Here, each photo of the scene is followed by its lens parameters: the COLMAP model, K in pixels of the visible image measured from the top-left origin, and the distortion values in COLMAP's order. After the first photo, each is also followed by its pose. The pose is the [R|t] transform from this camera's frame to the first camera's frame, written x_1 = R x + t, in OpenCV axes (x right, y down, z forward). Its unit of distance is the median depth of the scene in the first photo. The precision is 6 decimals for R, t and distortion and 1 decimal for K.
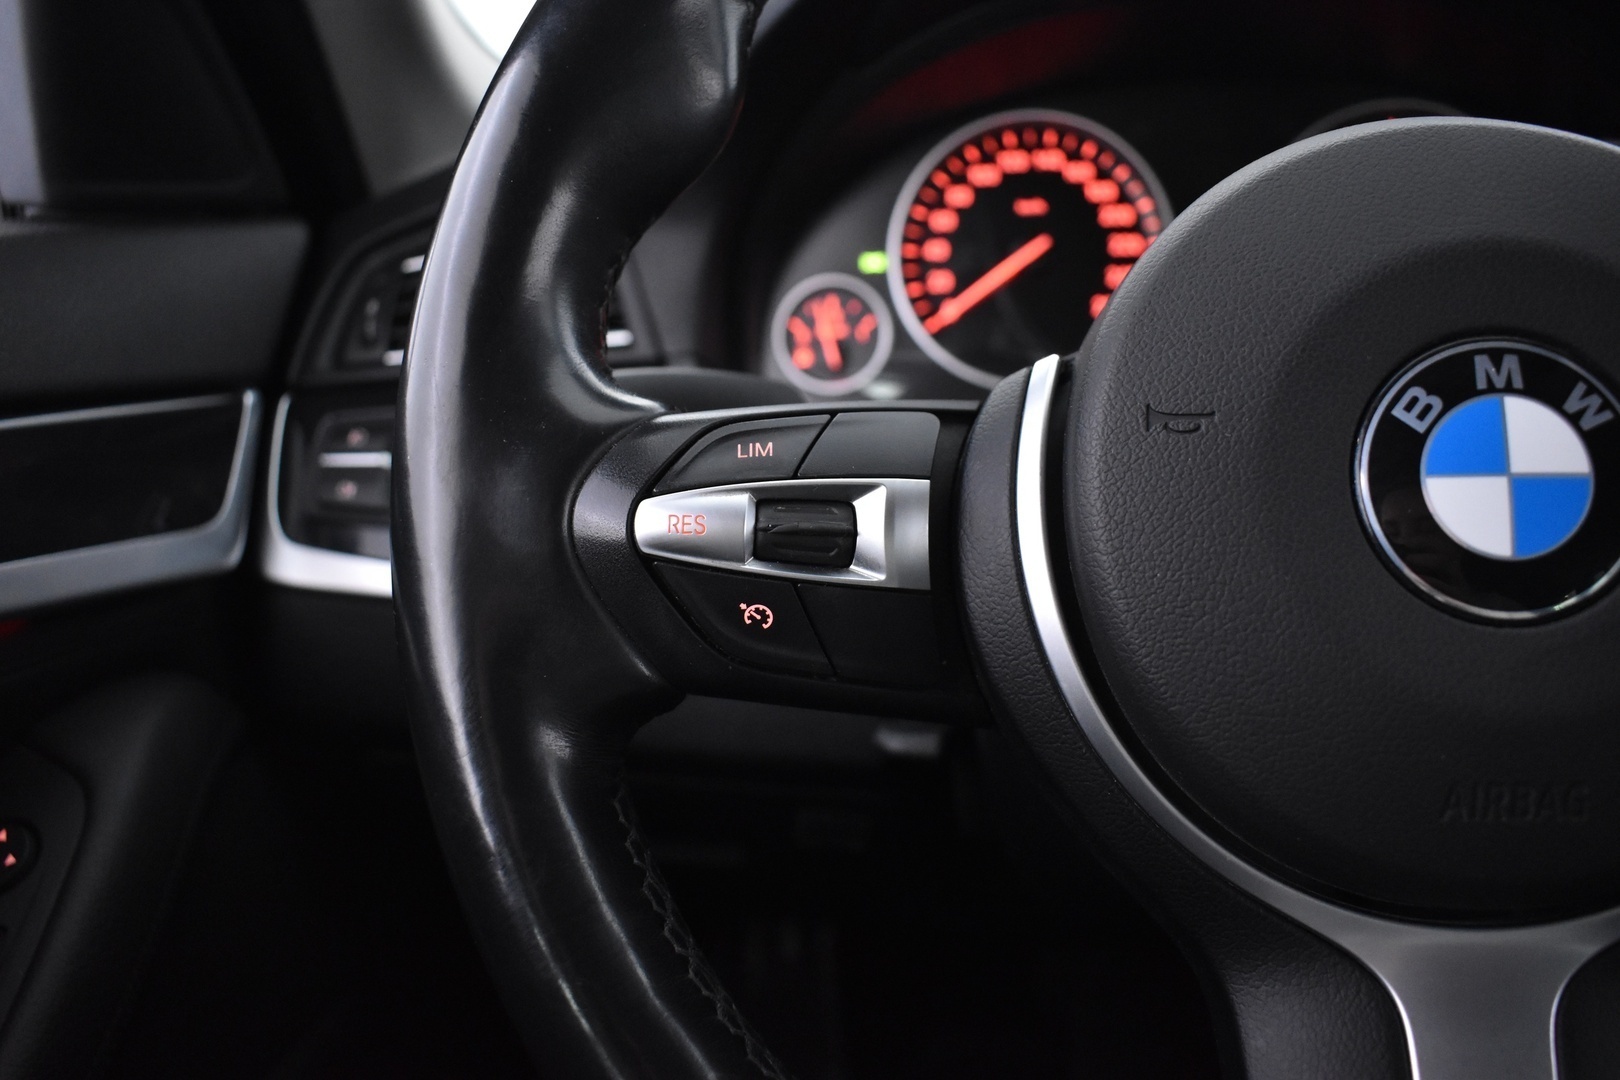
lens RADIAL K [[1343.3, 0, 804.6], [0, 1343.3, 543.5], [0, 0, 1]] dist [-0.098116, -0.001100]
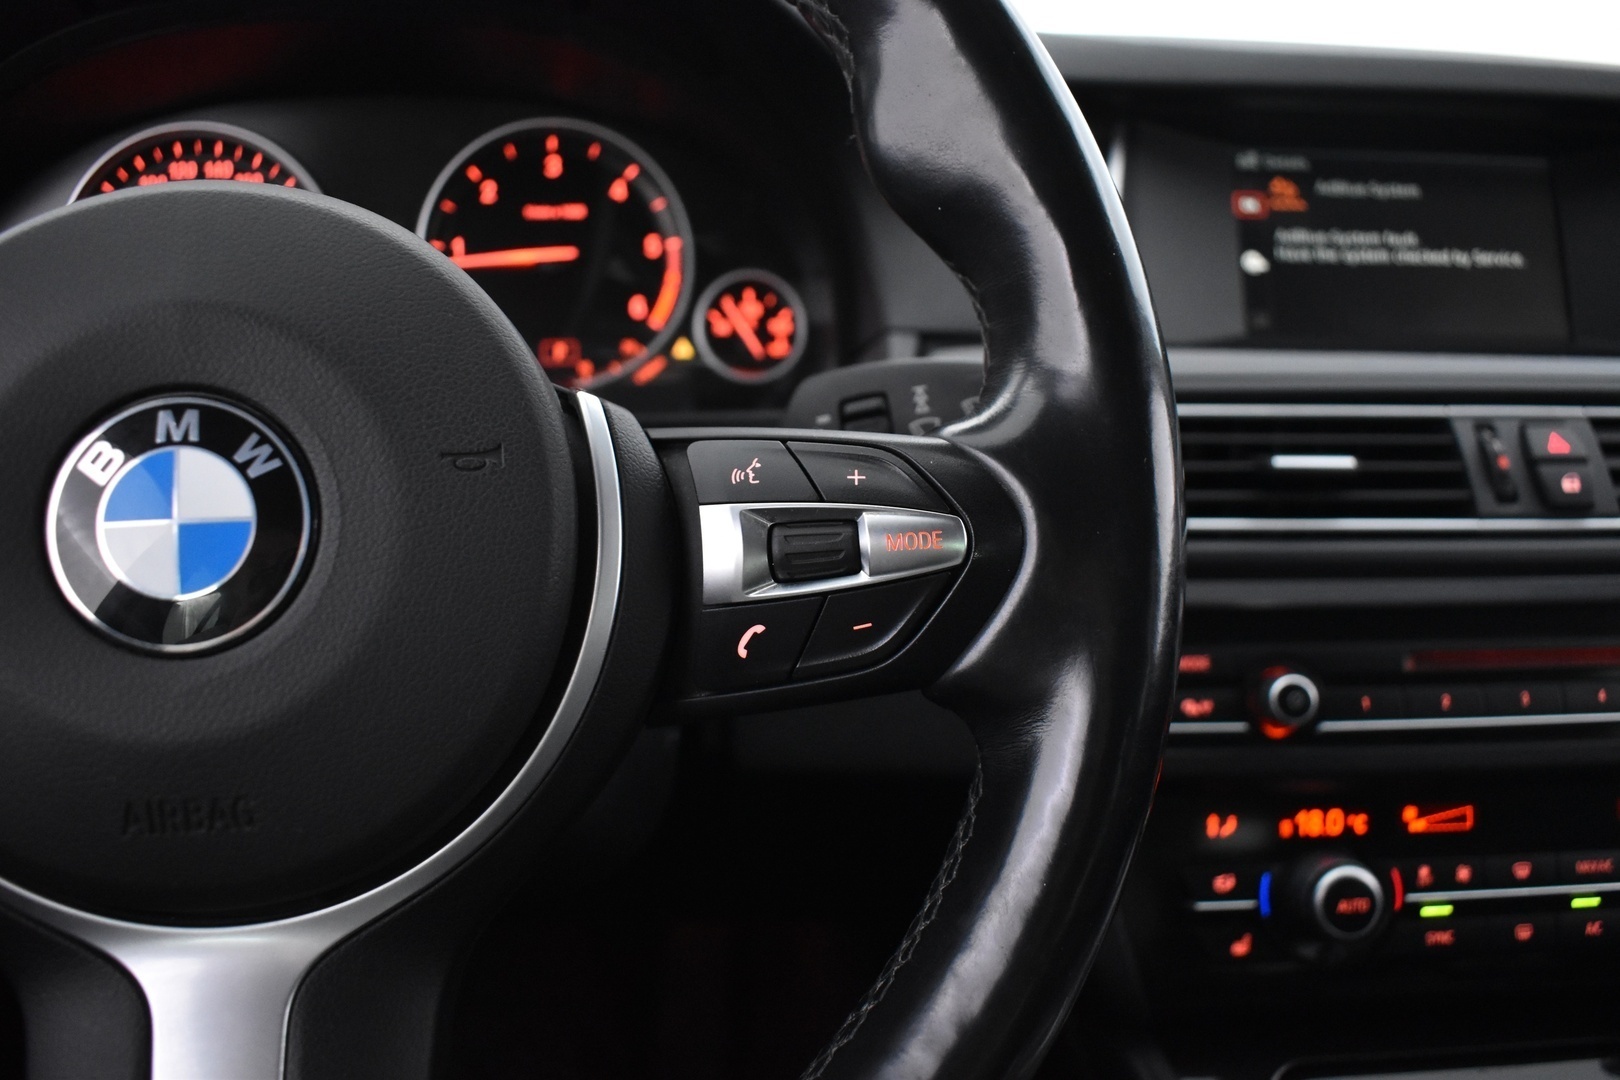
lens RADIAL K [[1343.3, 0, 814.5], [0, 1343.3, 535.8], [0, 0, 1]] dist [-0.098116, -0.001100]
pose [[0.945503, -0.039042, 0.323263, 0.385998], [0.032902, 0.999160, 0.024439, -0.027689], [-0.323946, -0.012471, 0.945993, -0.125666]]
